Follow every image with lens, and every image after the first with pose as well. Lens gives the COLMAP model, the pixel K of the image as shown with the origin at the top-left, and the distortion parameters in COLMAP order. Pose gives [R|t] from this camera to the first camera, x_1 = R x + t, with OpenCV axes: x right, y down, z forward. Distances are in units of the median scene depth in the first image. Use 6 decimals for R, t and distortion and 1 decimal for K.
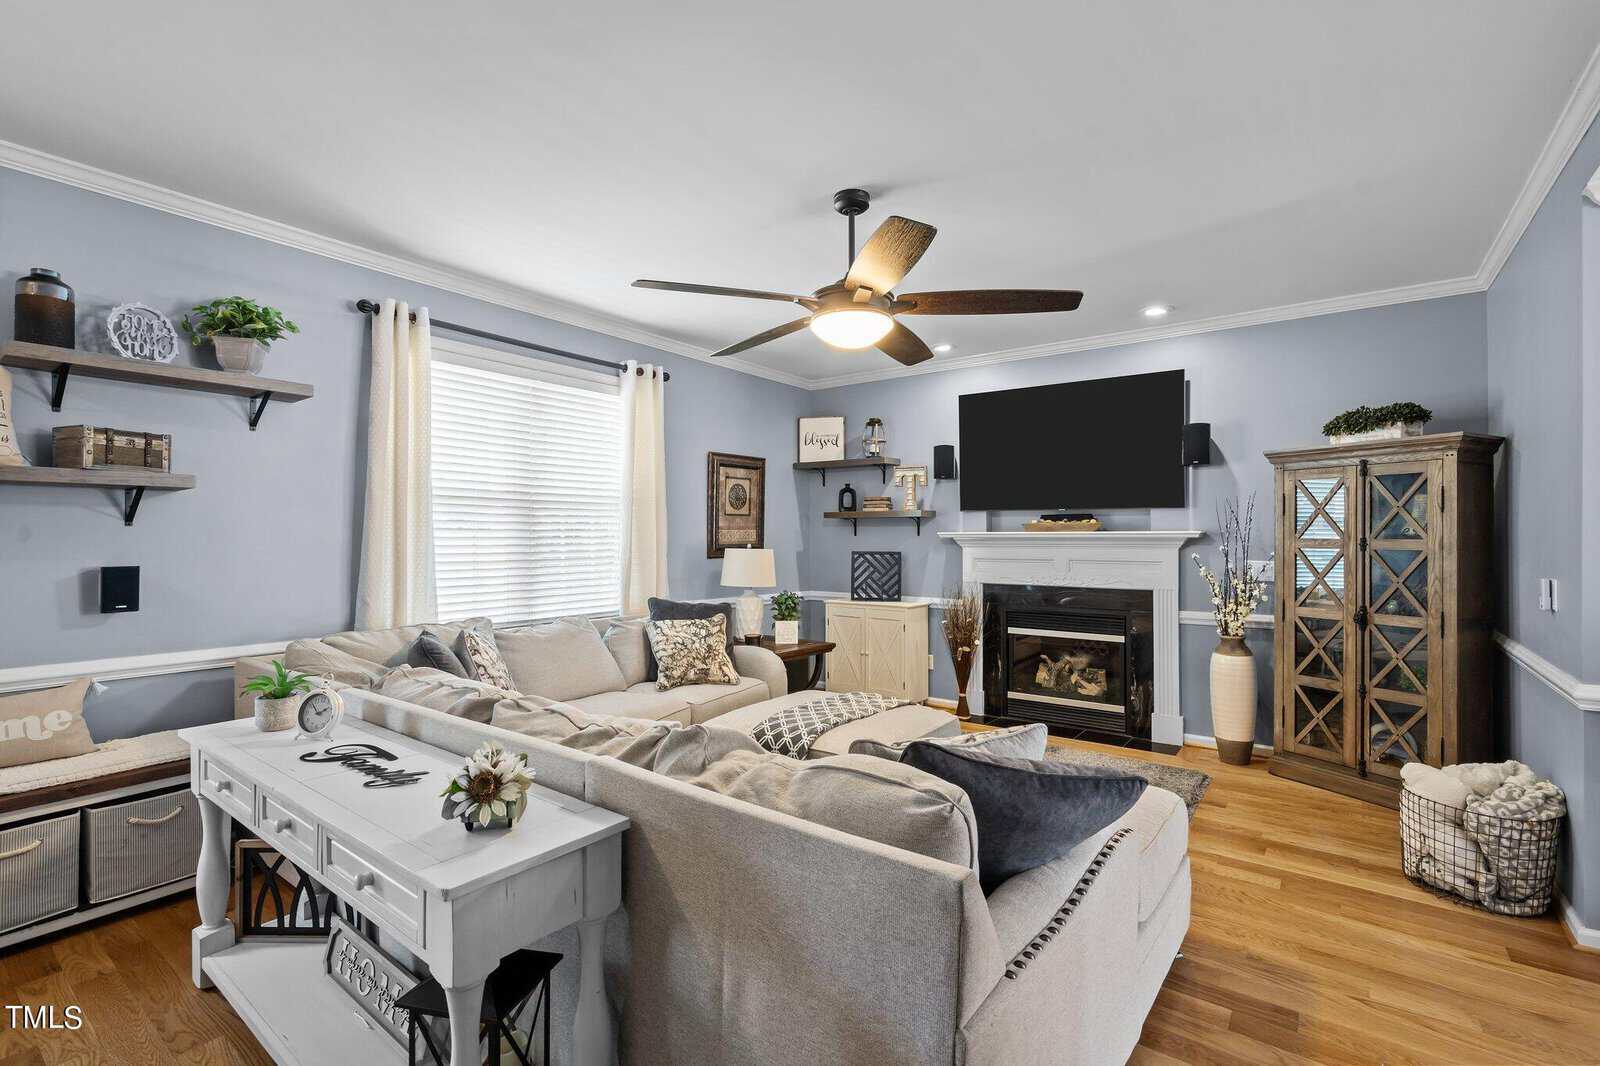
lens RADIAL K [[735.0, 0, 800.0], [0, 735.0, 533.0], [0, 0, 1]] dist [0.000441, -0.000081]
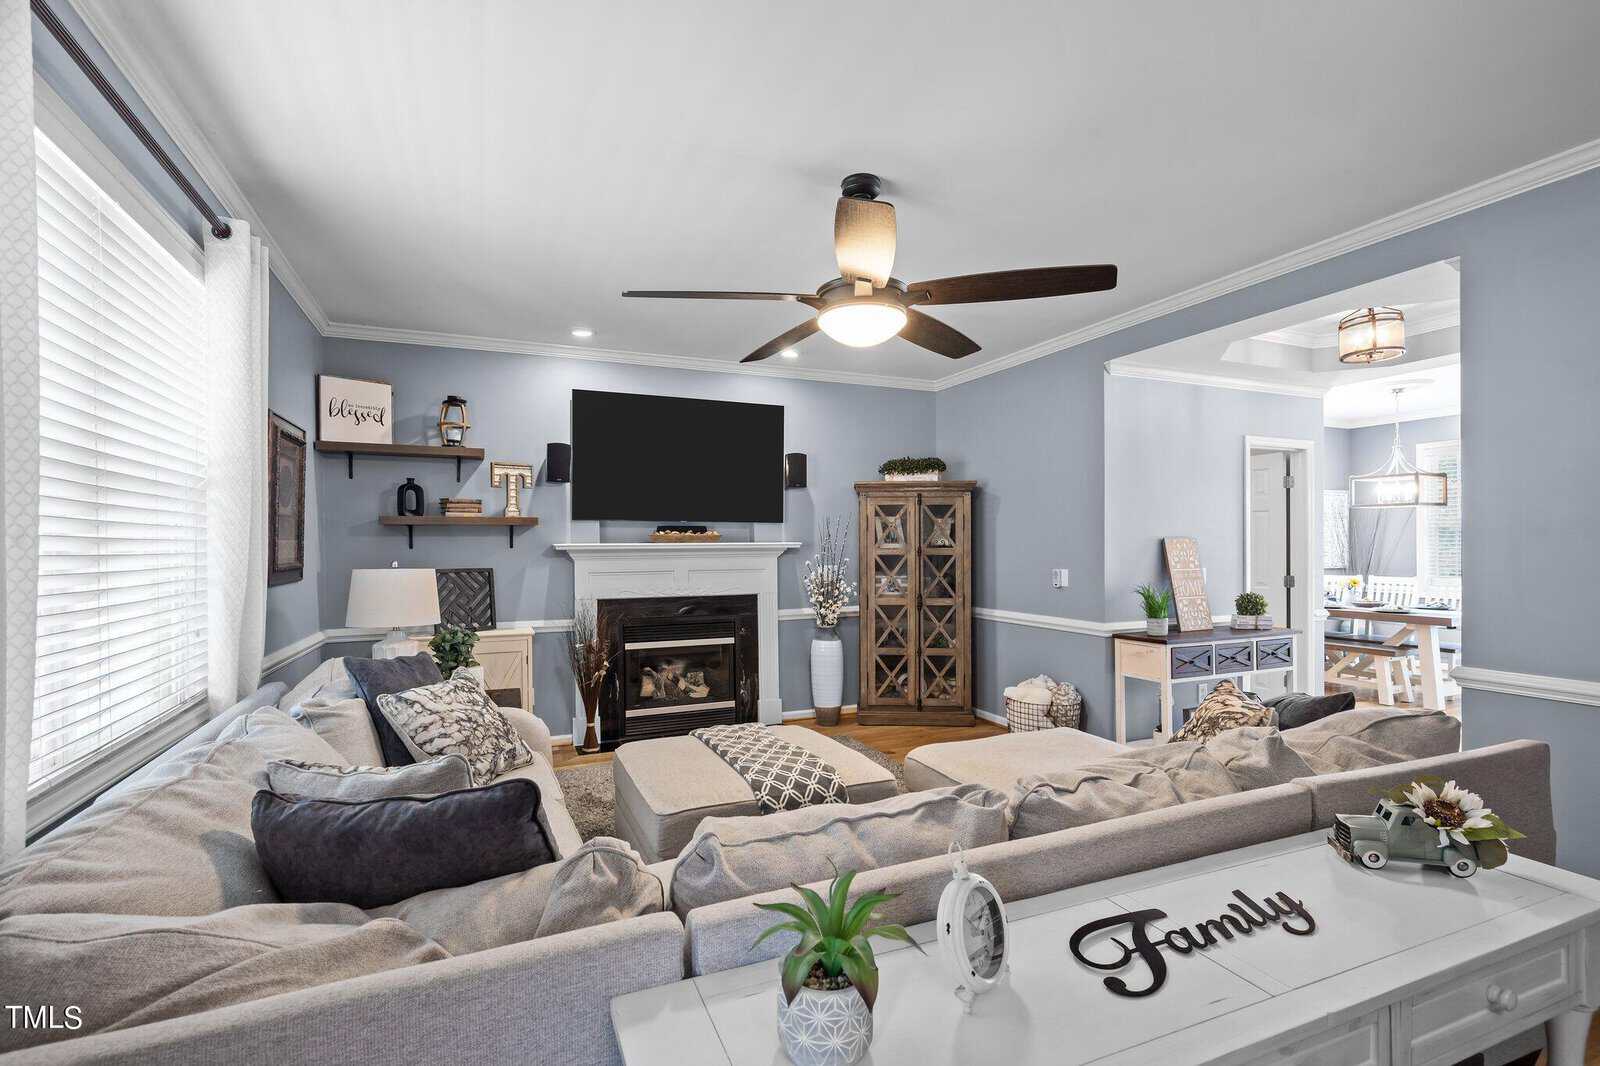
lens RADIAL K [[734.3, 0, 795.6], [0, 734.3, 547.9], [0, 0, 1]] dist [-0.001631, -0.000189]
pose [[0.497840, -0.005141, 0.867254, -0.502337], [0.002467, 0.999987, 0.004512, 0.000968], [-0.867266, -0.000107, 0.497846, 0.393211]]
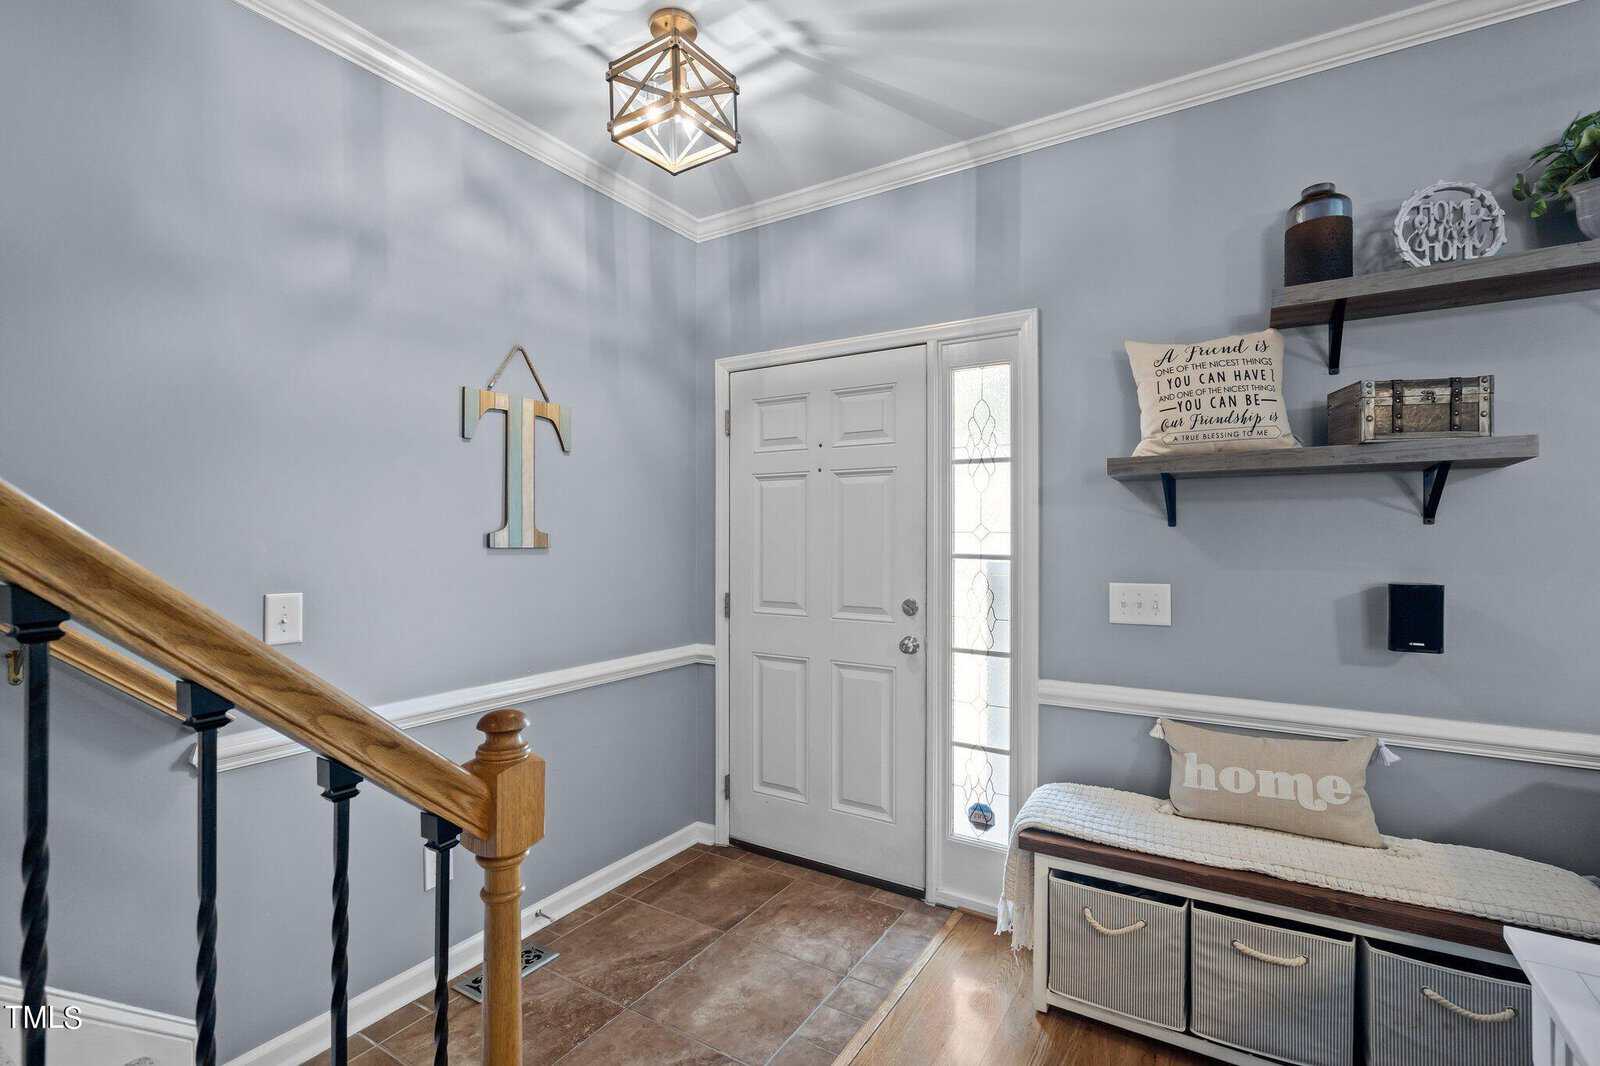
lens RADIAL K [[721.6, 0, 800.9], [0, 721.6, 538.0], [0, 0, 1]] dist [-0.000565, -0.000036]
pose [[0.090767, -0.000138, -0.995872, -0.189387], [0.005008, 0.999987, 0.000318, -0.000012], [0.995860, -0.005016, 0.090767, 0.226414]]
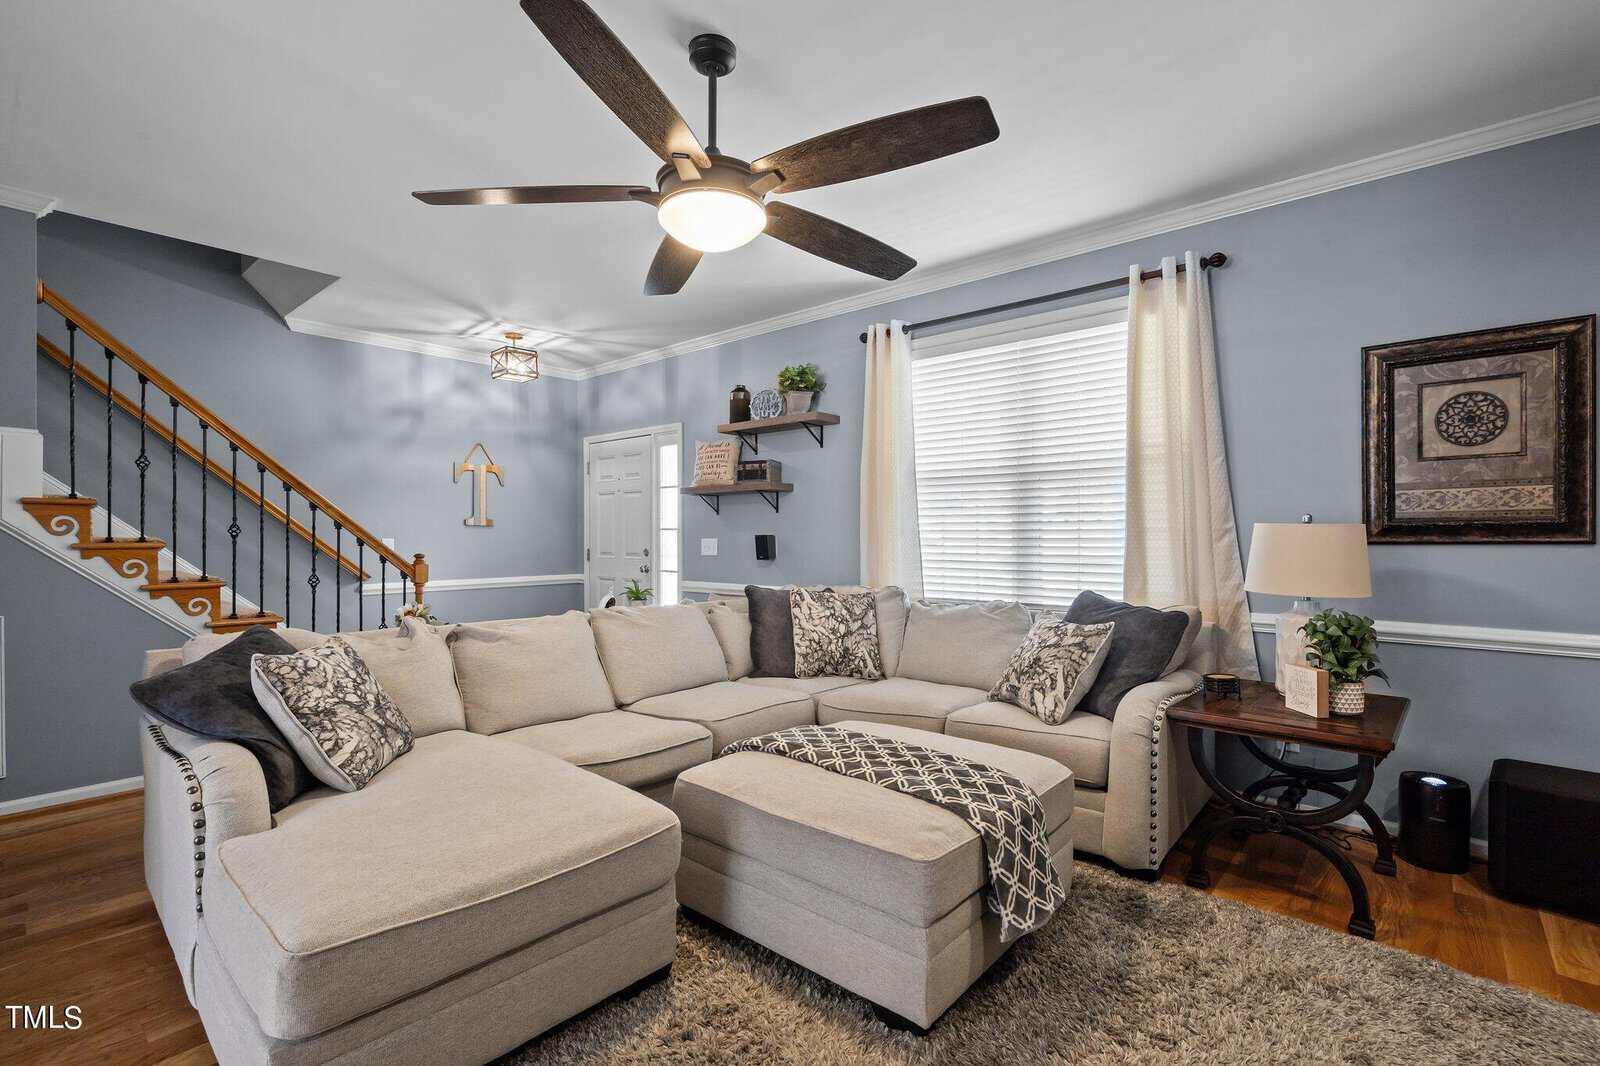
lens RADIAL K [[735.0, 0, 800.0], [0, 735.0, 533.0], [0, 0, 1]] dist [0.000441, -0.000081]
pose [[-0.074722, -0.007579, -0.997176, 0.528788], [0.005872, 0.999950, -0.008040, 0.033315], [0.997187, -0.006456, -0.074674, 0.735017]]
